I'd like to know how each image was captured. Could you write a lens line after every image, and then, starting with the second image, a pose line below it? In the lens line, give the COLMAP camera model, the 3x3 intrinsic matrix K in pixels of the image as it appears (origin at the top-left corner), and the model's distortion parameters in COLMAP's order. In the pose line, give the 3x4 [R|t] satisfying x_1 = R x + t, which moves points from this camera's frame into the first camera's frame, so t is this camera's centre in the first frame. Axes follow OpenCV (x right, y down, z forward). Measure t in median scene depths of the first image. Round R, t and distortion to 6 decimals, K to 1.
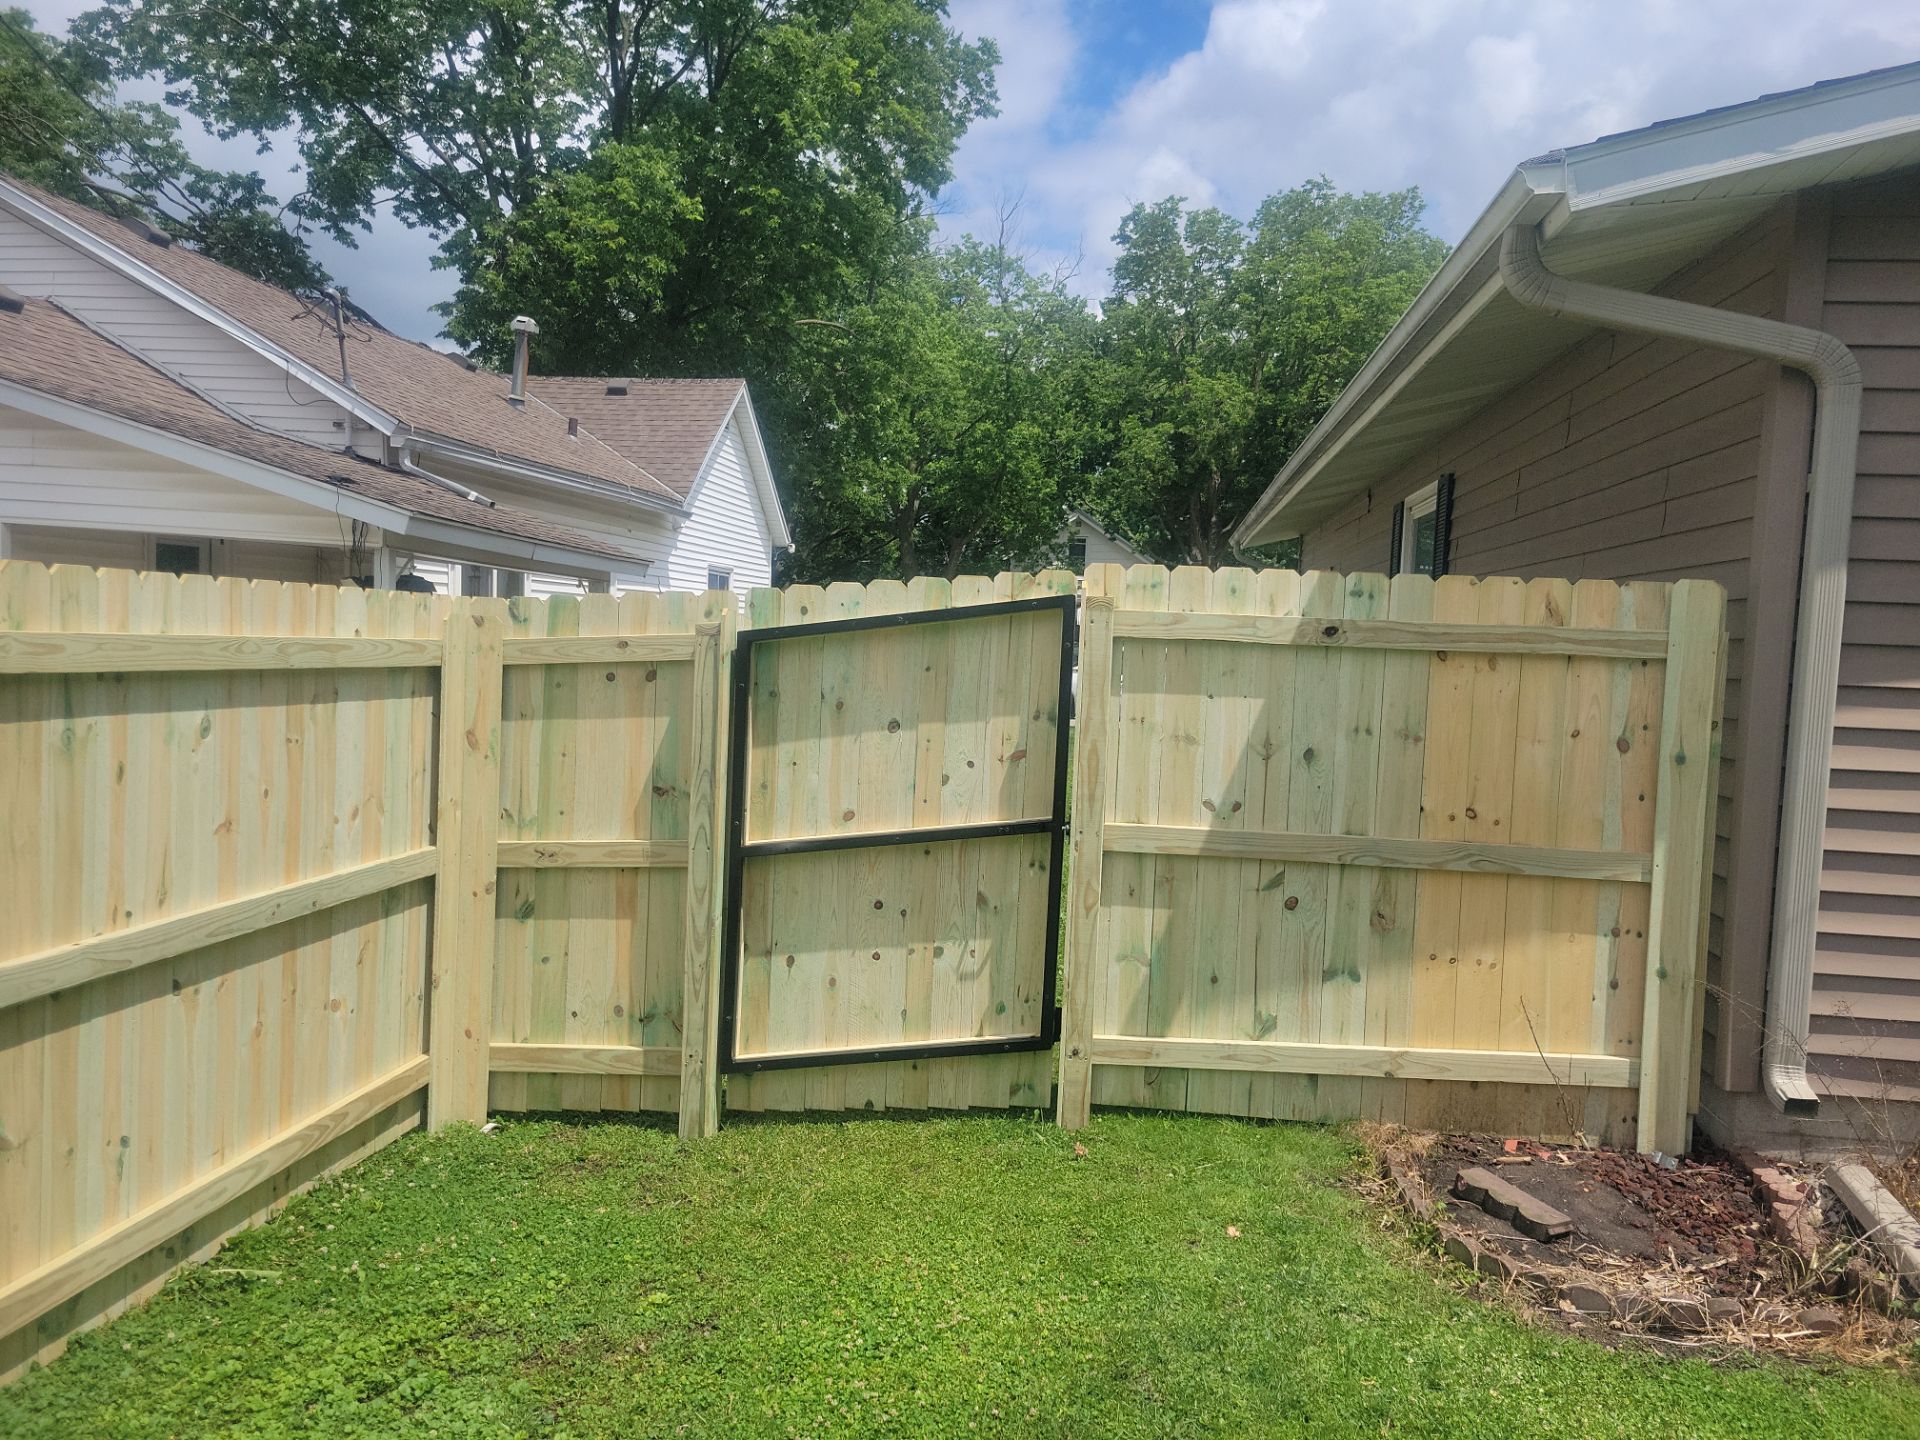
lens RADIAL K [[1445.7, 0, 1012.3], [0, 1445.7, 713.6], [0, 0, 1]] dist [0.046887, -0.029329]
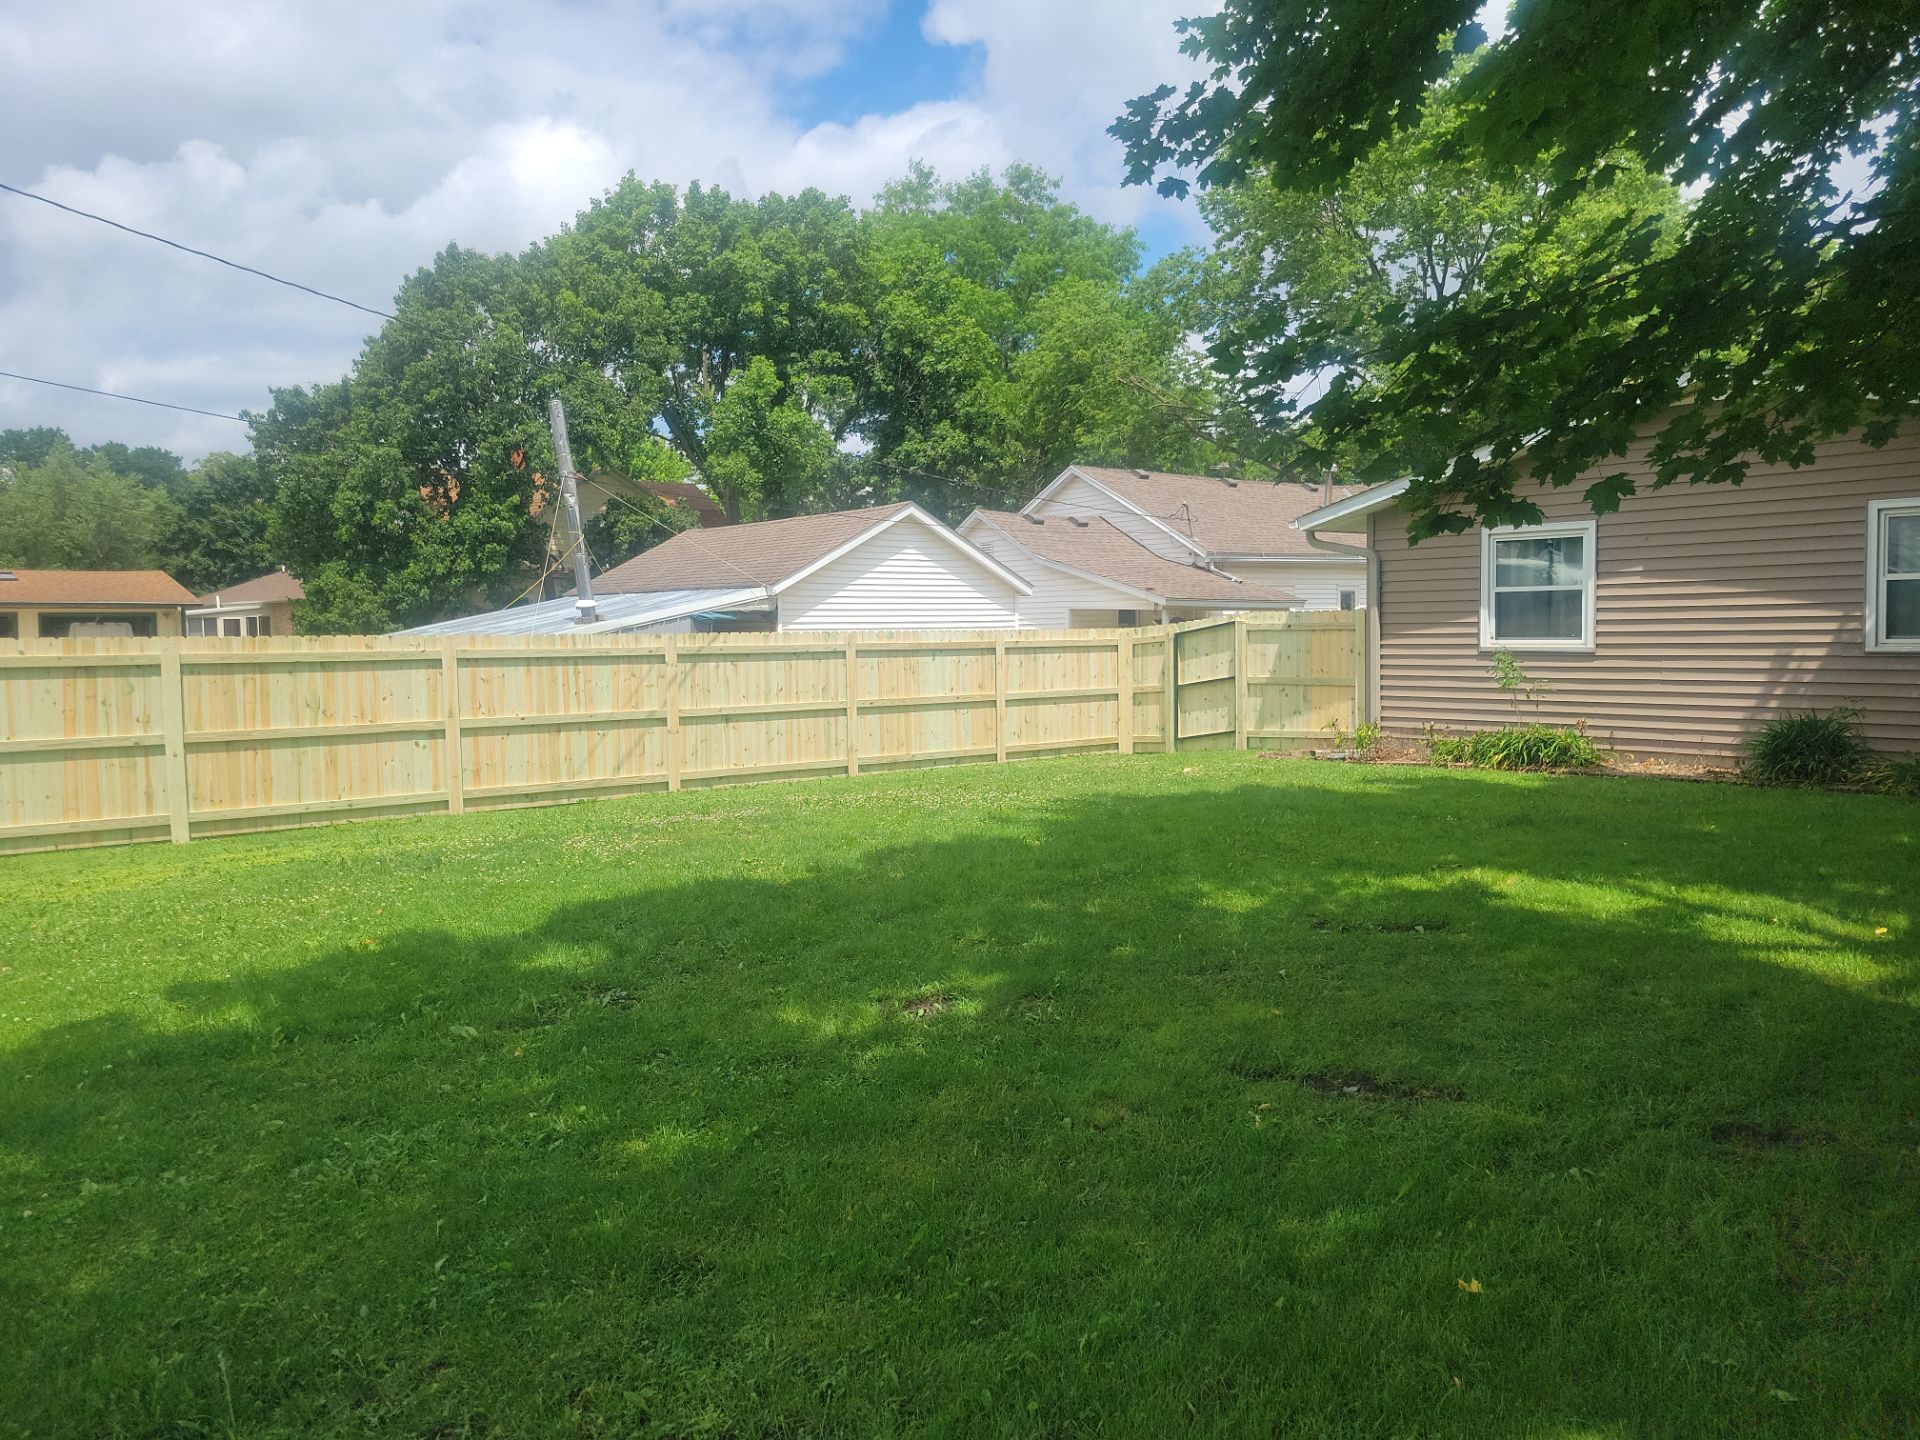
lens RADIAL K [[1445.7, 0, 963.4], [0, 1445.7, 717.9], [0, 0, 1]] dist [0.046887, -0.029329]
pose [[0.718070, -0.008188, -0.695922, 2.519644], [0.008641, 0.999959, -0.002849, 0.214296], [0.695917, -0.003968, 0.718112, -2.679736]]
